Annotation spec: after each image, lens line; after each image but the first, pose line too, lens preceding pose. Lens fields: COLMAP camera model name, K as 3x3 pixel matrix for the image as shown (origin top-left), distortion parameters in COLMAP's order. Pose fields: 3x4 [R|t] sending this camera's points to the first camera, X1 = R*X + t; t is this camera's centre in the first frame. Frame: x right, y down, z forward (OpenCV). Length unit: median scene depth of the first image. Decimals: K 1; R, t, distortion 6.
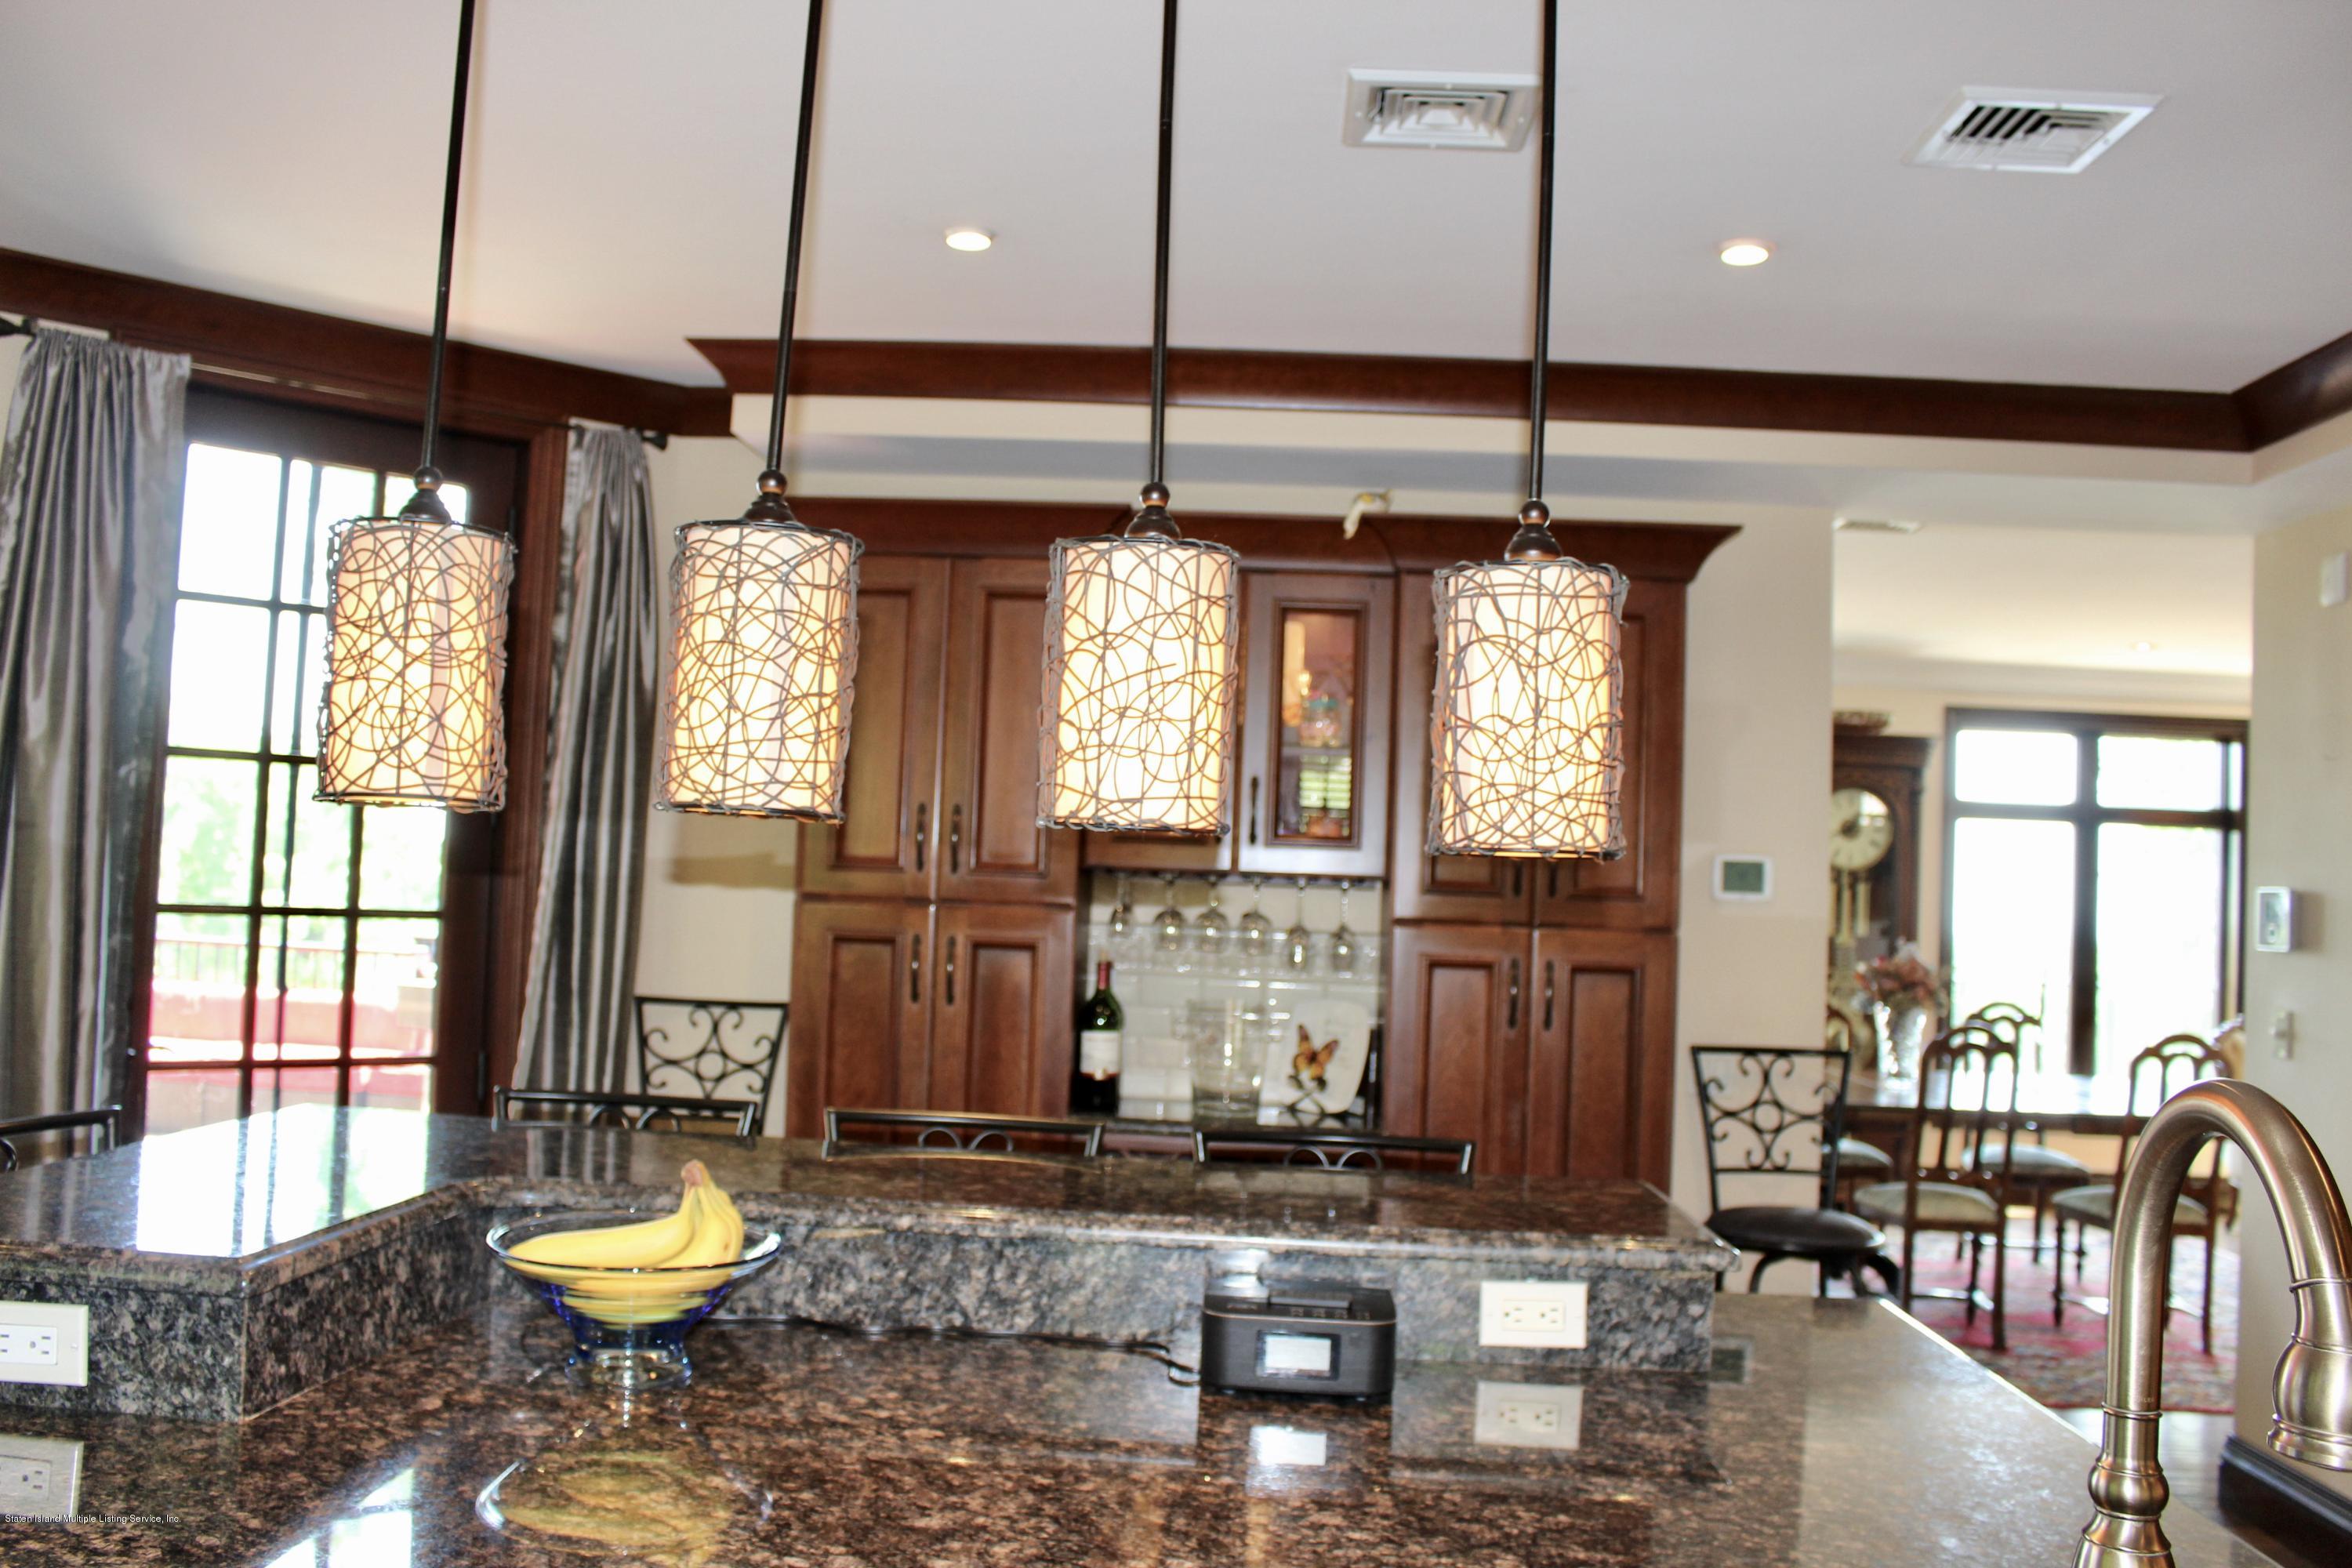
lens RADIAL K [[1940.8, 0, 1176.0], [0, 1940.8, 784.0], [0, 0, 1]] dist [-0.166359, 0.133352]
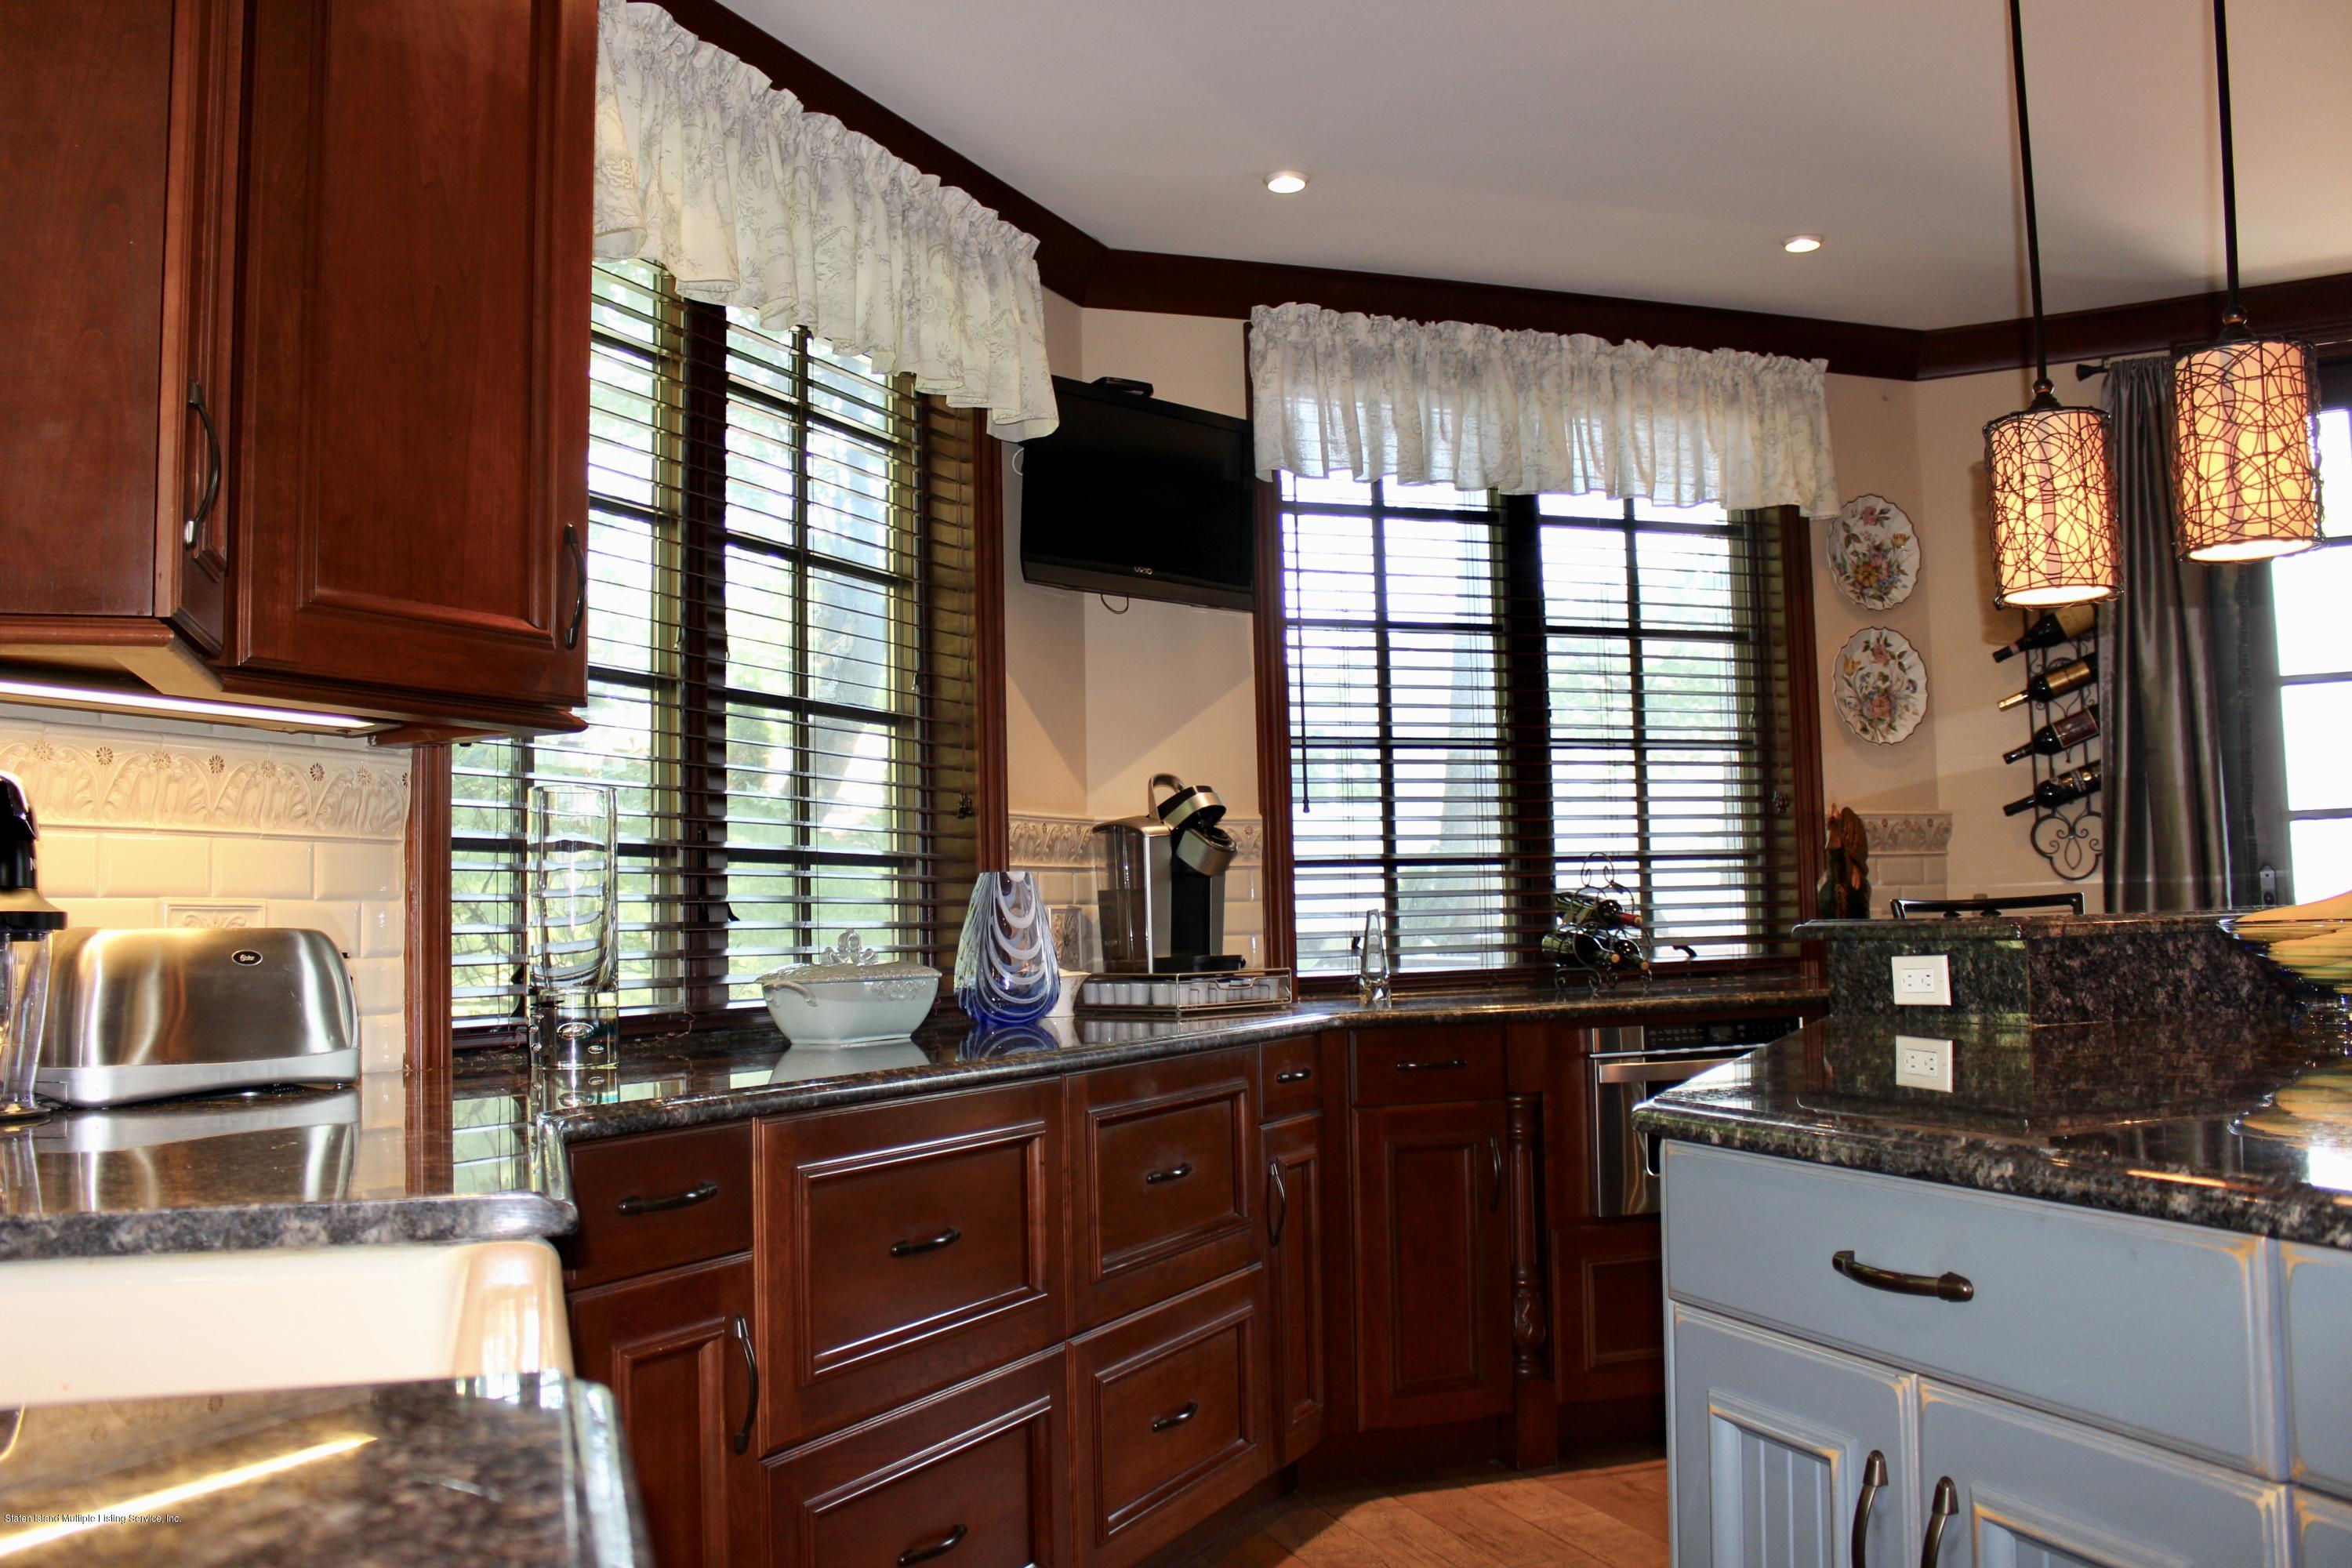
lens RADIAL K [[1940.8, 0, 1176.0], [0, 1940.8, 784.0], [0, 0, 1]] dist [-0.166359, 0.133352]
pose [[0.380296, -0.118513, -0.917240, 0.693280], [0.094097, 0.991568, -0.089103, 0.227711], [0.920066, -0.052424, 0.388241, -0.240123]]
